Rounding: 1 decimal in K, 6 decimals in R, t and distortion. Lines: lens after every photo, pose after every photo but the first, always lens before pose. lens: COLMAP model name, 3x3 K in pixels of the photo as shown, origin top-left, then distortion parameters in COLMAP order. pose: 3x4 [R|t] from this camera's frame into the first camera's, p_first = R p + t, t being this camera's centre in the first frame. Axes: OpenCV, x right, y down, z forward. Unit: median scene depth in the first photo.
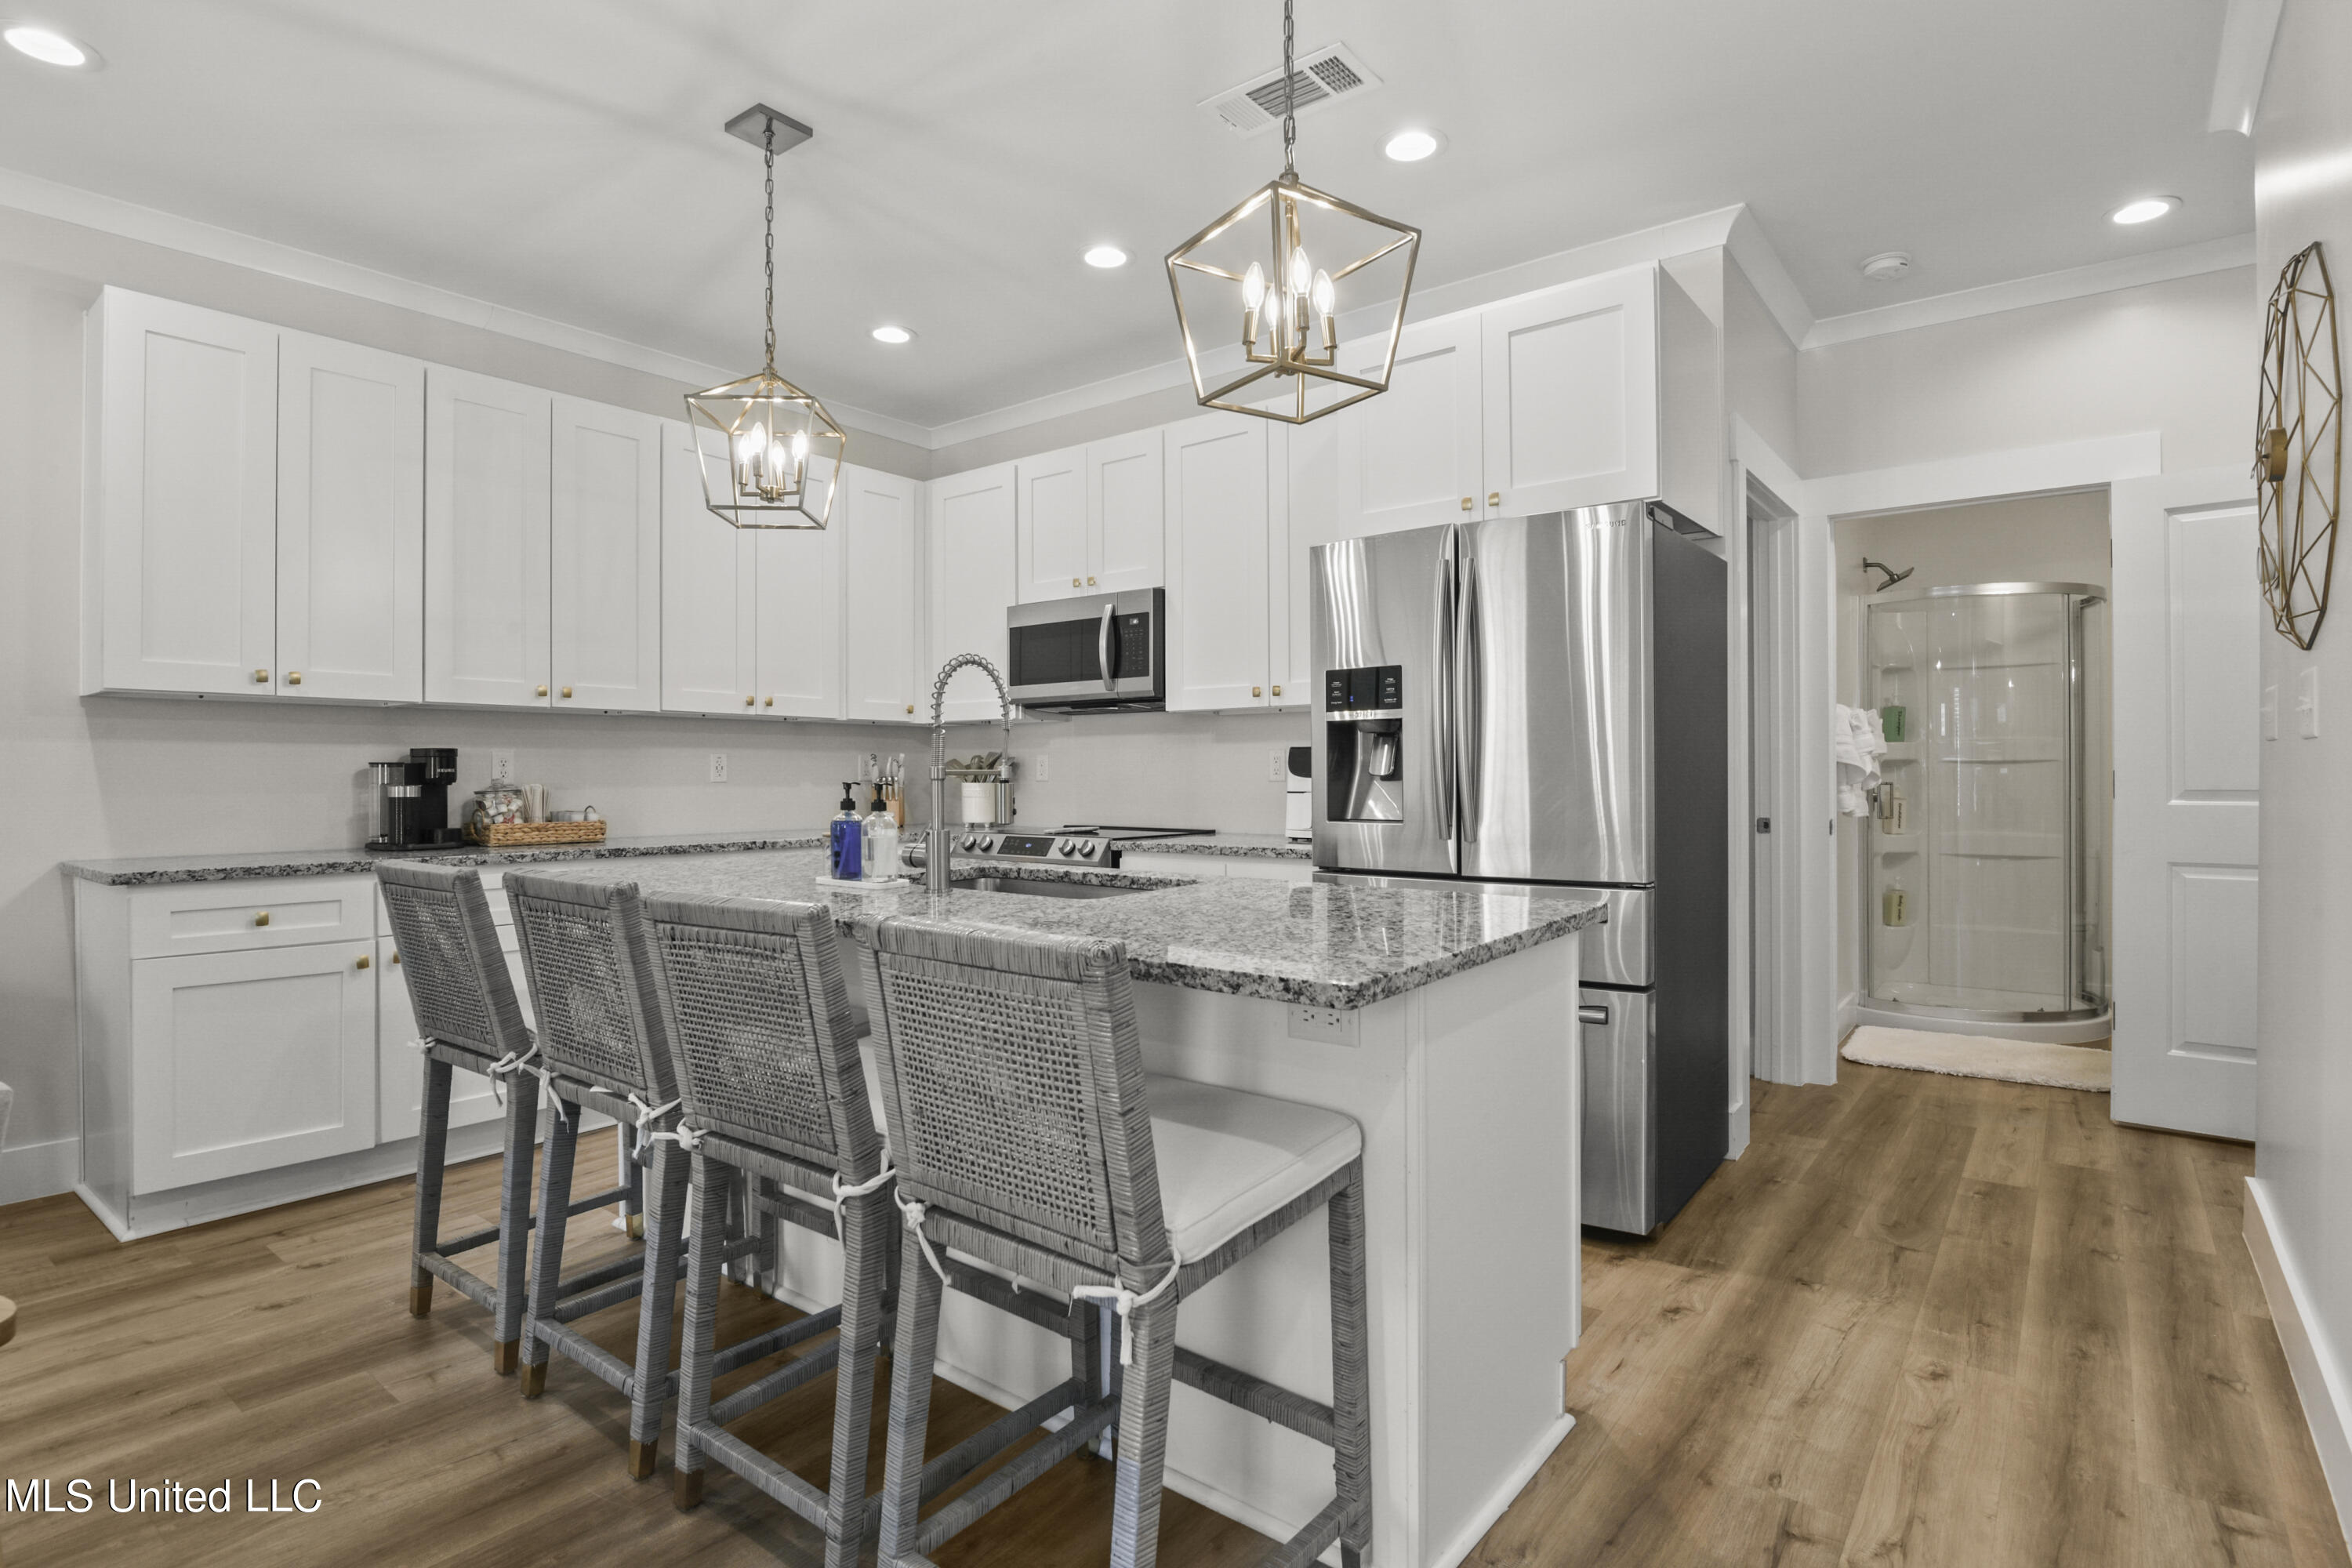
lens RADIAL K [[1177.8, 0, 1174.1], [0, 1177.8, 794.2], [0, 0, 1]] dist [-0.004164, 0.000407]
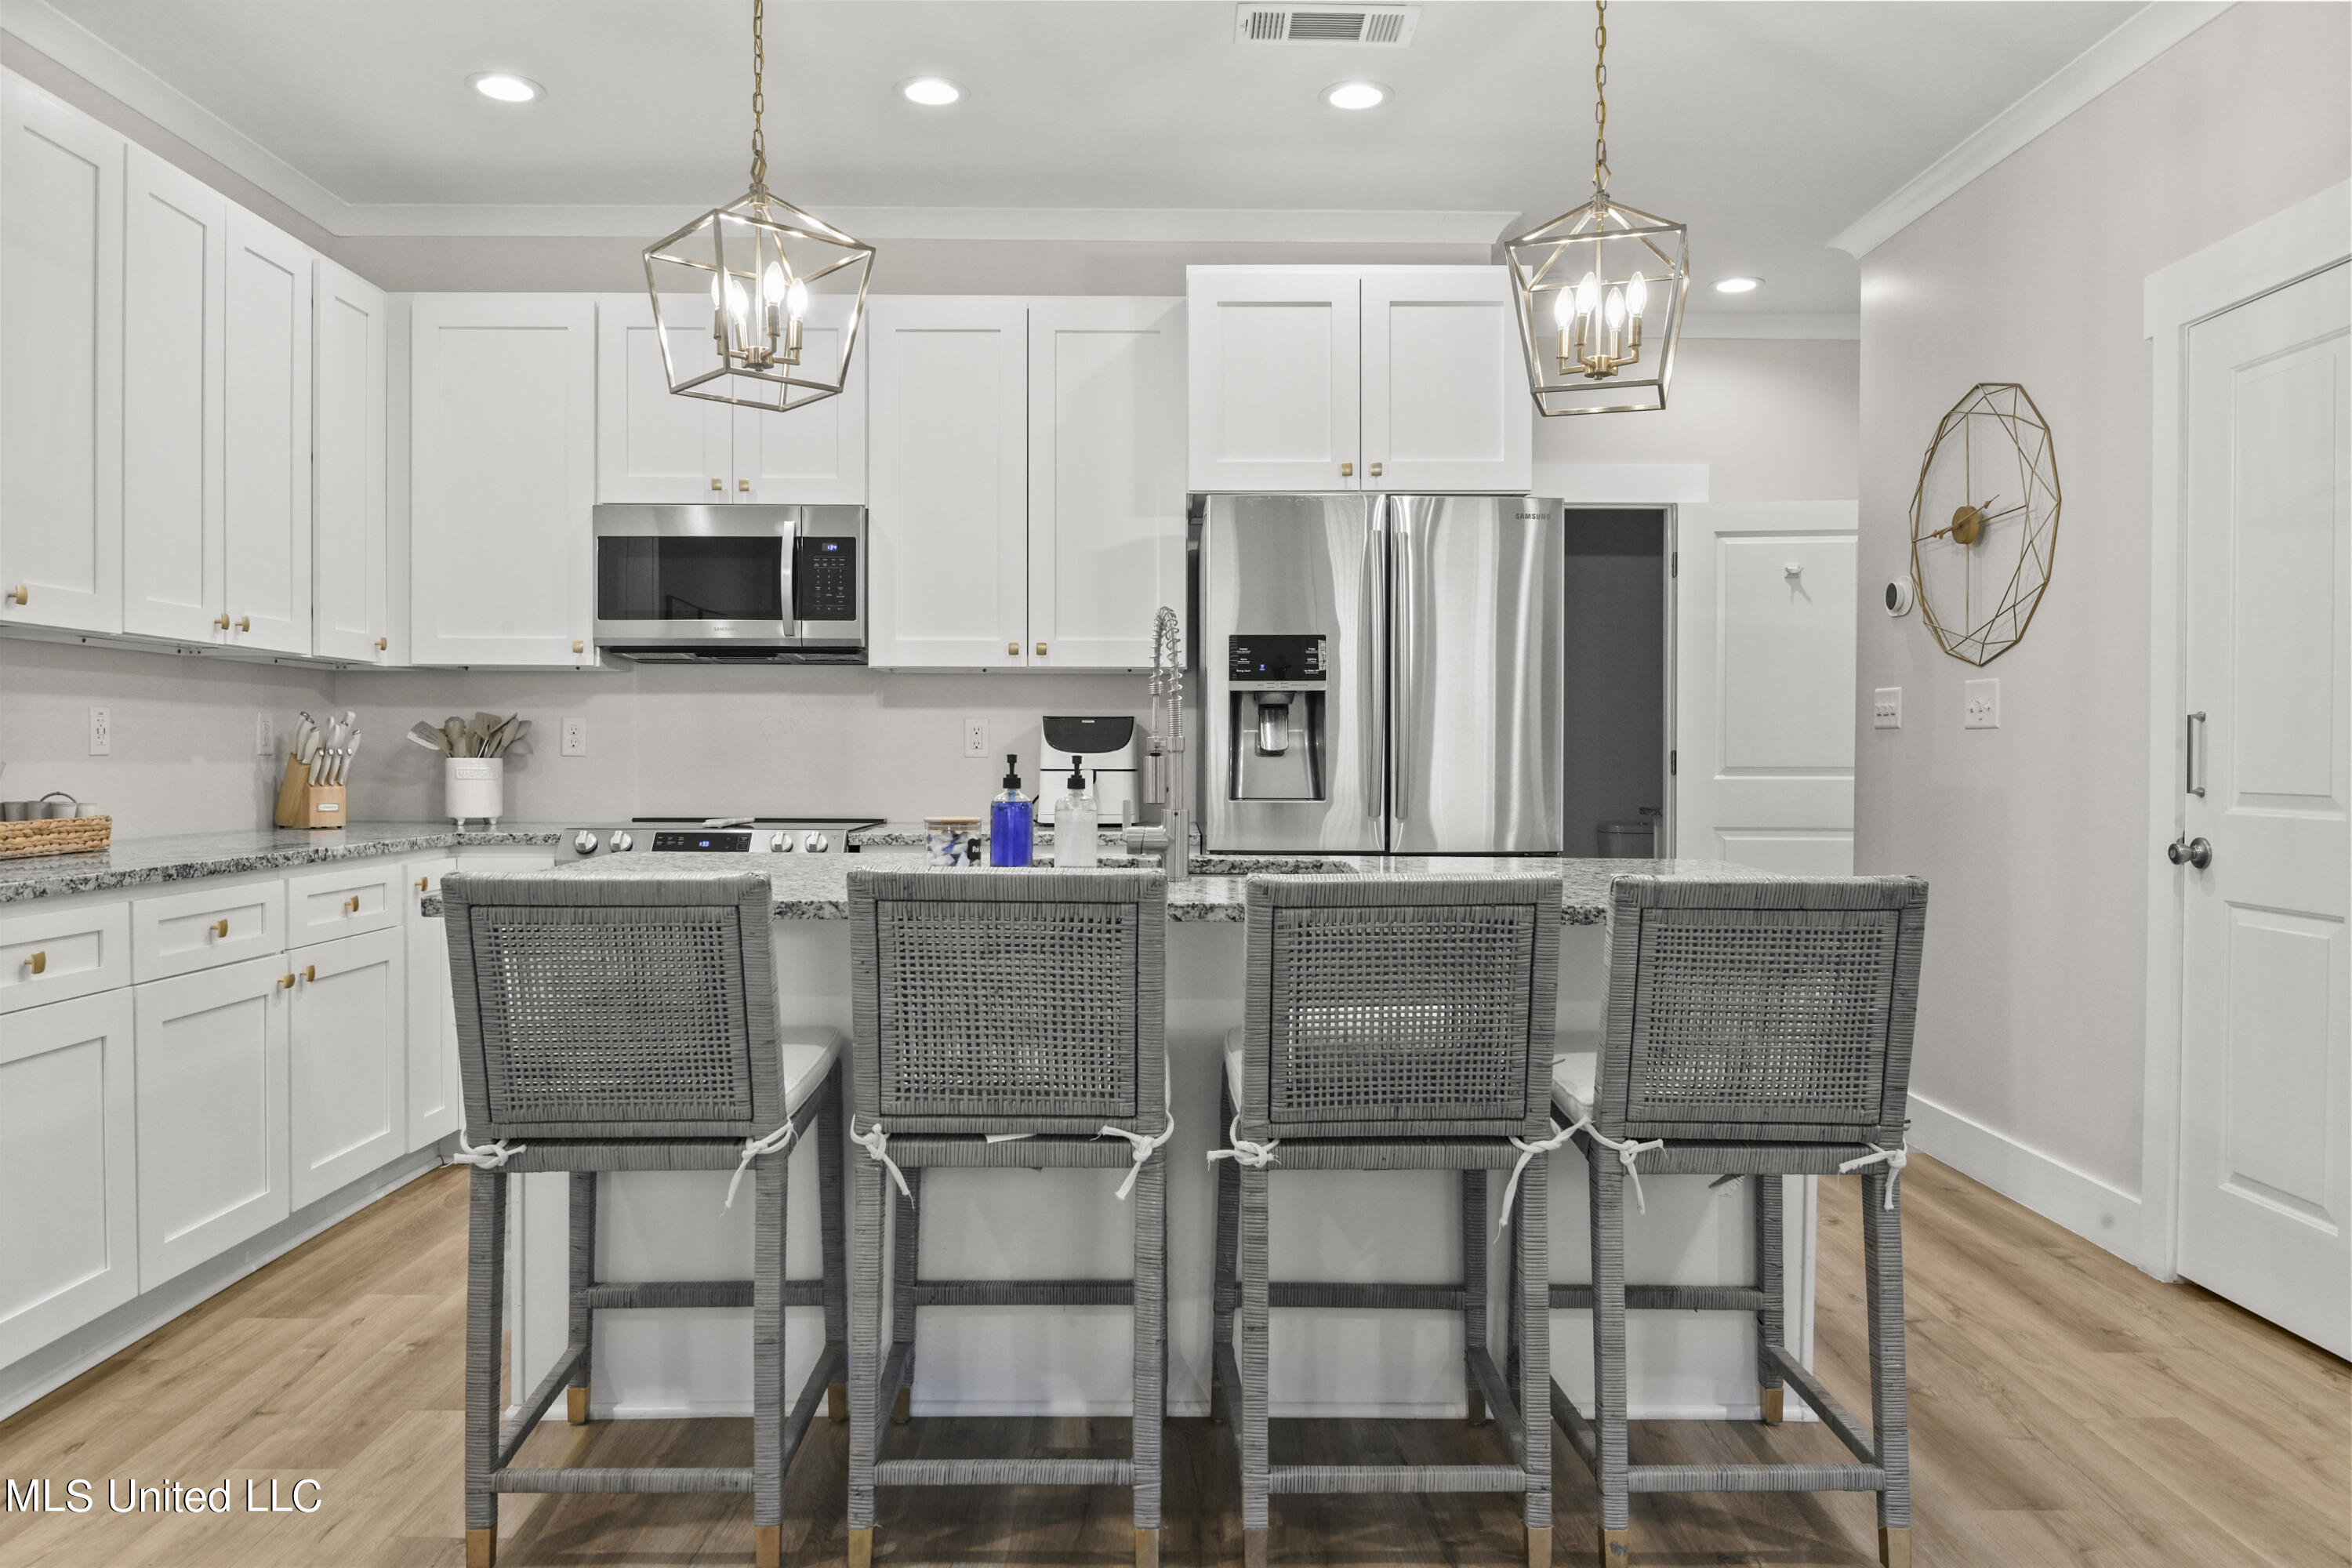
lens RADIAL K [[1647.4, 0, 1165.9], [0, 1647.4, 777.9], [0, 0, 1]] dist [-0.004219, -0.006323]
pose [[0.782193, -0.003935, 0.623023, -0.542800], [0.004671, 0.999989, 0.000452, 0.003710], [-0.623018, 0.002557, 0.782203, 0.029772]]
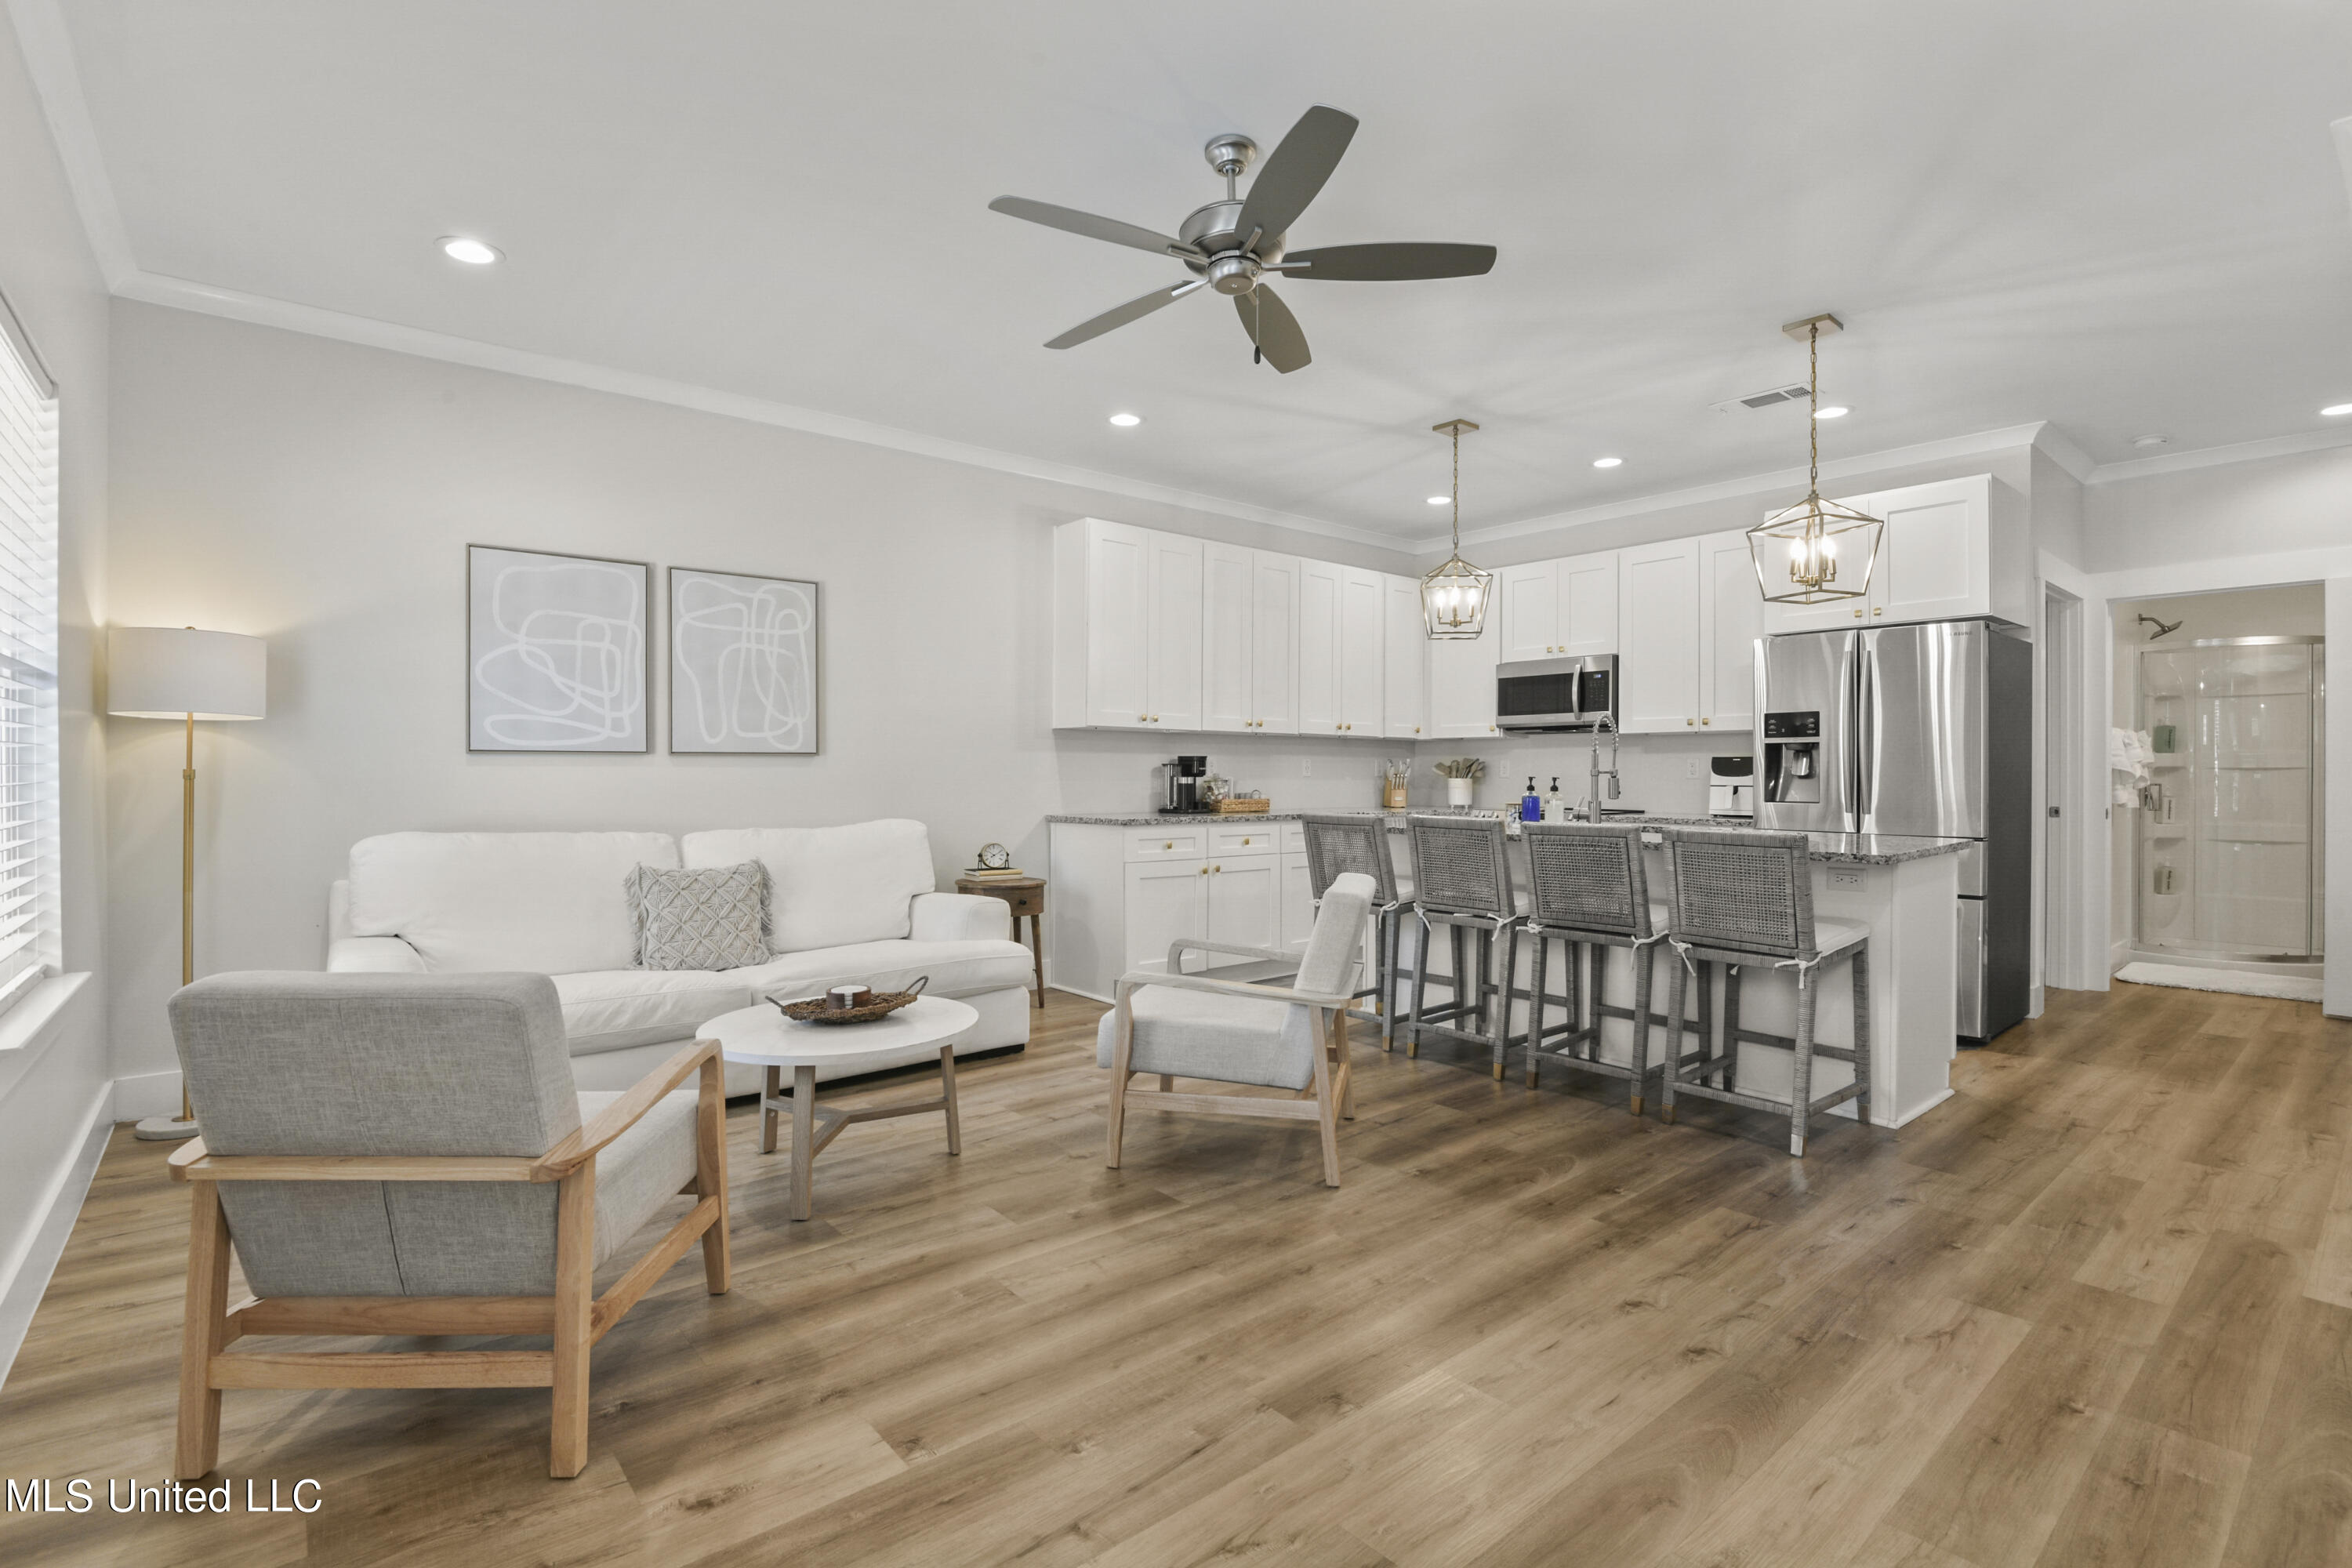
lens RADIAL K [[1093.2, 0, 1161.5], [0, 1093.2, 789.6], [0, 0, 1]] dist [-0.010957, -0.000250]
pose [[0.977209, 0.010748, -0.212008, -0.298035], [-0.011050, 0.999939, -0.000240, 0.011364], [0.211992, 0.002577, 0.977268, -0.553648]]
